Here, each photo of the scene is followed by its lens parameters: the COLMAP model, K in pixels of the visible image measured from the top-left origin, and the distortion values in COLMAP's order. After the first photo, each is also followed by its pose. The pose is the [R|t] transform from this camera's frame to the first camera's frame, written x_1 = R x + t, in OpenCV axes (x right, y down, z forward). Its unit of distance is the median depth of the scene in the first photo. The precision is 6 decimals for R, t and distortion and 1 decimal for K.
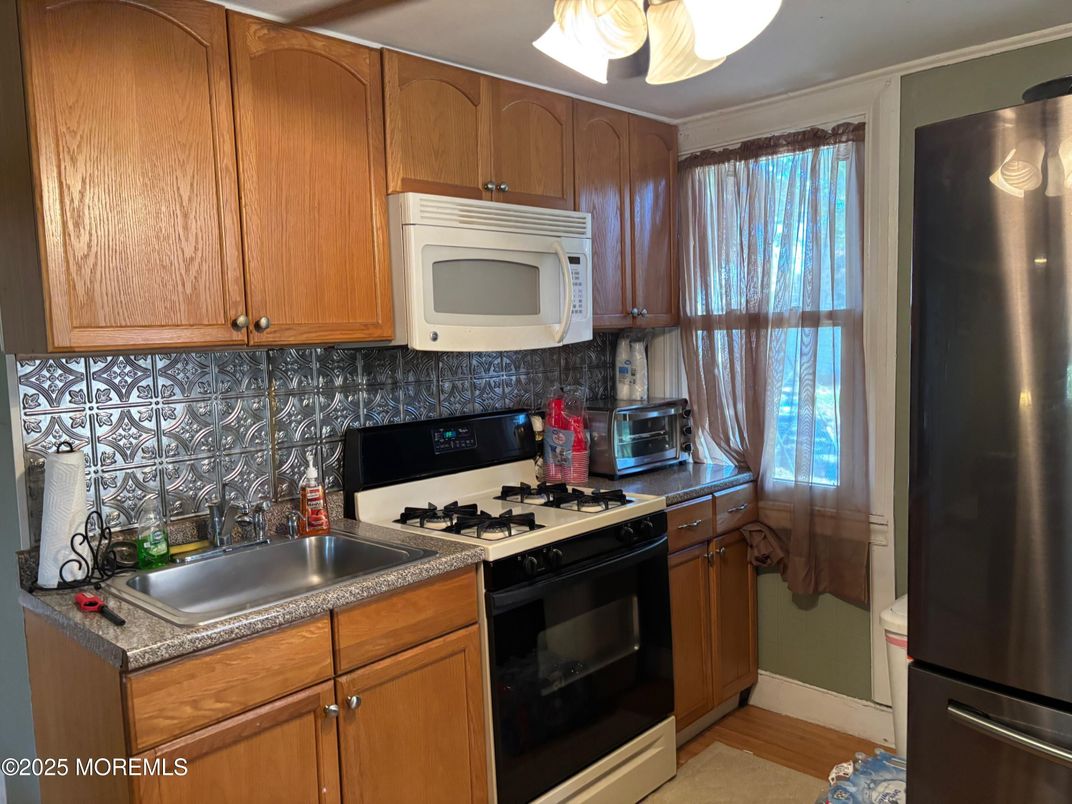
lens RADIAL K [[822.1, 0, 539.0], [0, 822.1, 390.6], [0, 0, 1]] dist [0.066449, -0.084767]
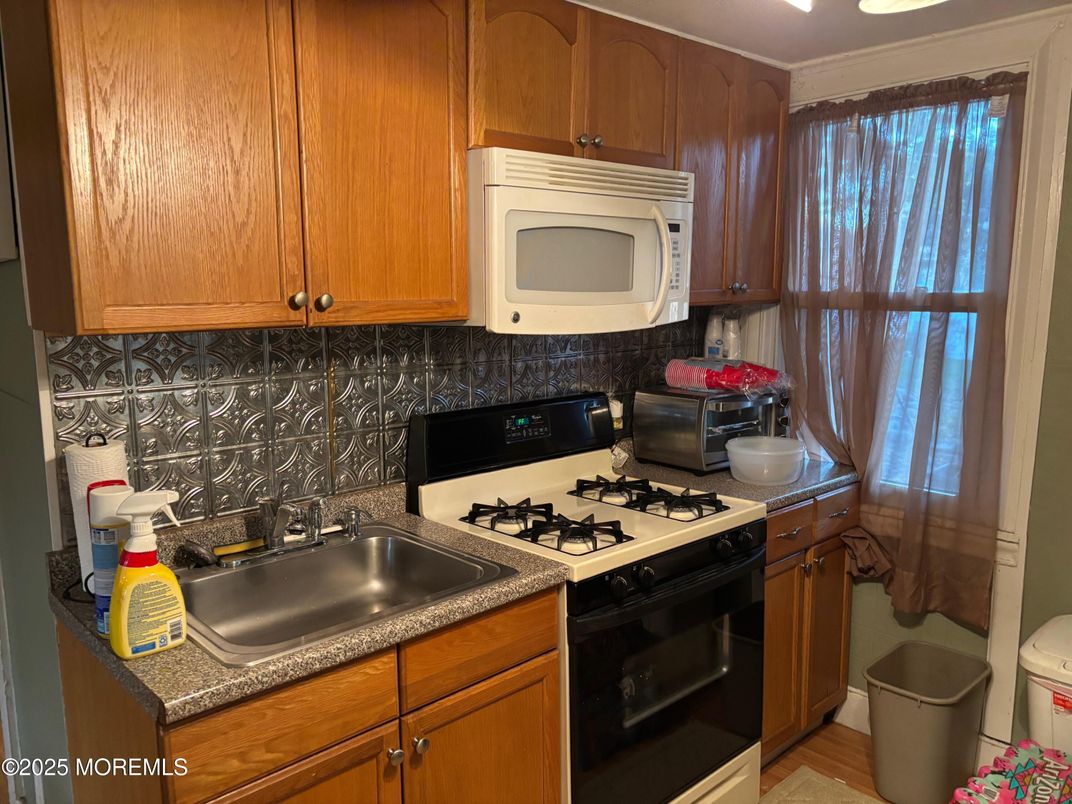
lens RADIAL K [[812.5, 0, 530.8], [0, 812.5, 395.5], [0, 0, 1]] dist [0.060748, -0.079912]
pose [[0.997688, 0.037912, -0.056411, -0.060418], [-0.033973, 0.997024, 0.069208, -0.043558], [0.058867, -0.067132, 0.996006, 0.144472]]
